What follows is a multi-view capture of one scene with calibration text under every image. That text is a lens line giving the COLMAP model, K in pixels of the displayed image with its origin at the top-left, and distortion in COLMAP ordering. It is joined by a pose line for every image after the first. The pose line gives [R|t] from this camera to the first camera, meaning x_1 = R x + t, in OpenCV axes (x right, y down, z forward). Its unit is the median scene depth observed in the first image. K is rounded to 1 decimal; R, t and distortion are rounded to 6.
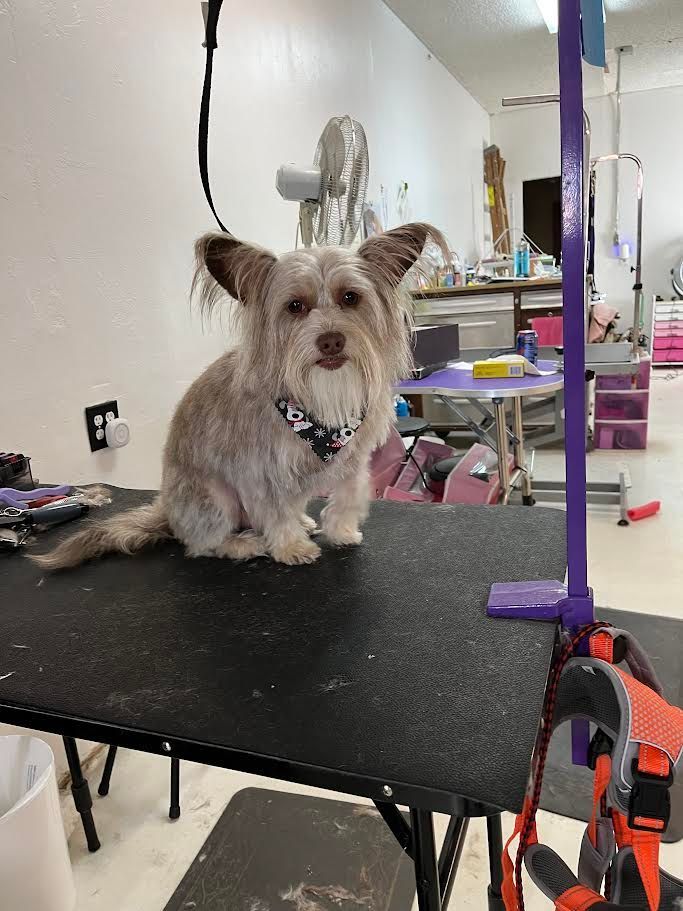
lens RADIAL K [[691.5, 0, 341.5], [0, 691.5, 455.5], [0, 0, 1]] dist [0.032854, -0.045821]
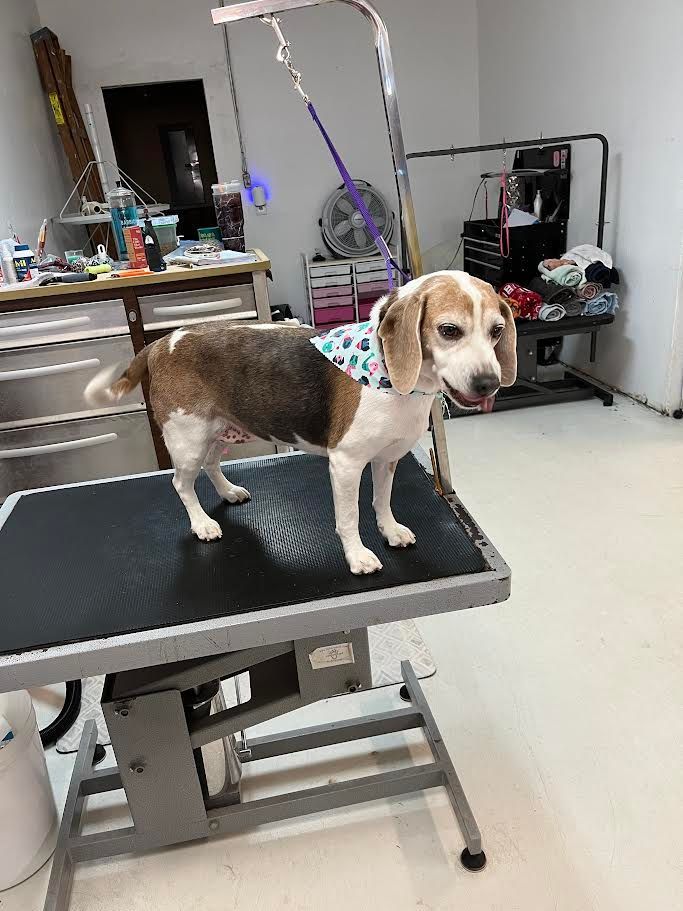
lens RADIAL K [[691.5, 0, 341.5], [0, 691.5, 455.5], [0, 0, 1]] dist [0.032854, -0.045821]
pose [[0.861037, -0.187677, 0.472644, 0.081486], [0.148433, 0.981688, 0.119402, -0.101902], [-0.486398, -0.032653, 0.873127, 0.313482]]
